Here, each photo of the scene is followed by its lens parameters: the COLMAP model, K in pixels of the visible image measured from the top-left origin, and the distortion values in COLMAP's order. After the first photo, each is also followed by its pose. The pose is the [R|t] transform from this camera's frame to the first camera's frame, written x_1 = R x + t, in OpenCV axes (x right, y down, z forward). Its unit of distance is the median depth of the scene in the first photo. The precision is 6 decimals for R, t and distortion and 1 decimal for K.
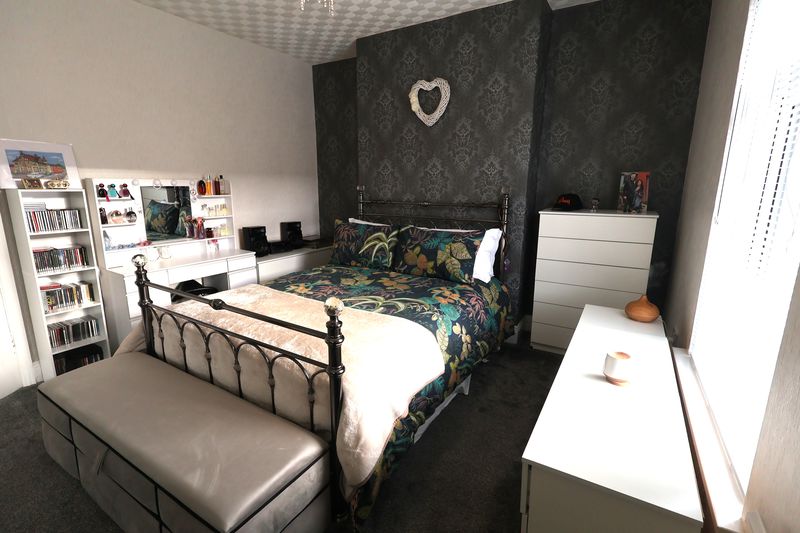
lens RADIAL K [[370.7, 0, 400.3], [0, 370.7, 257.8], [0, 0, 1]] dist [-0.001934, 0.000208]
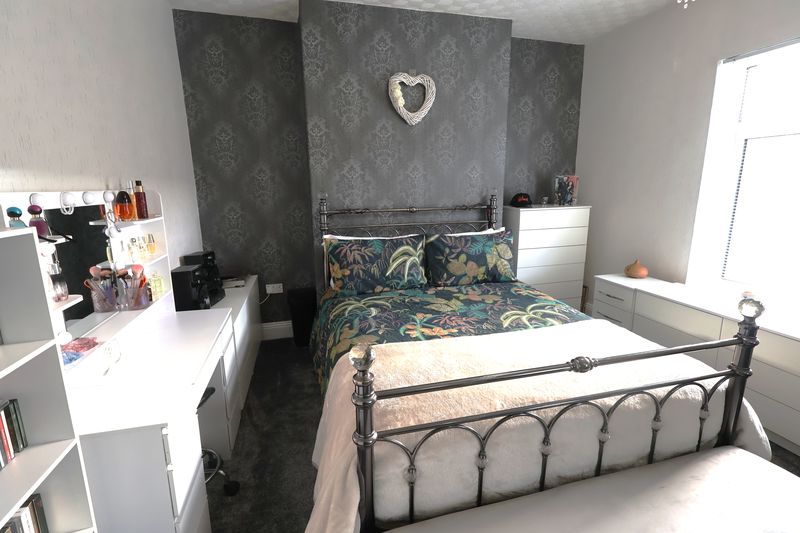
lens RADIAL K [[370.7, 0, 400.3], [0, 370.7, 257.8], [0, 0, 1]] dist [-0.001934, 0.000208]
pose [[0.692952, -0.154164, 0.704308, -0.704795], [0.161522, 0.985237, 0.056738, -0.097704], [-0.702658, 0.074445, 0.707623, 0.437089]]
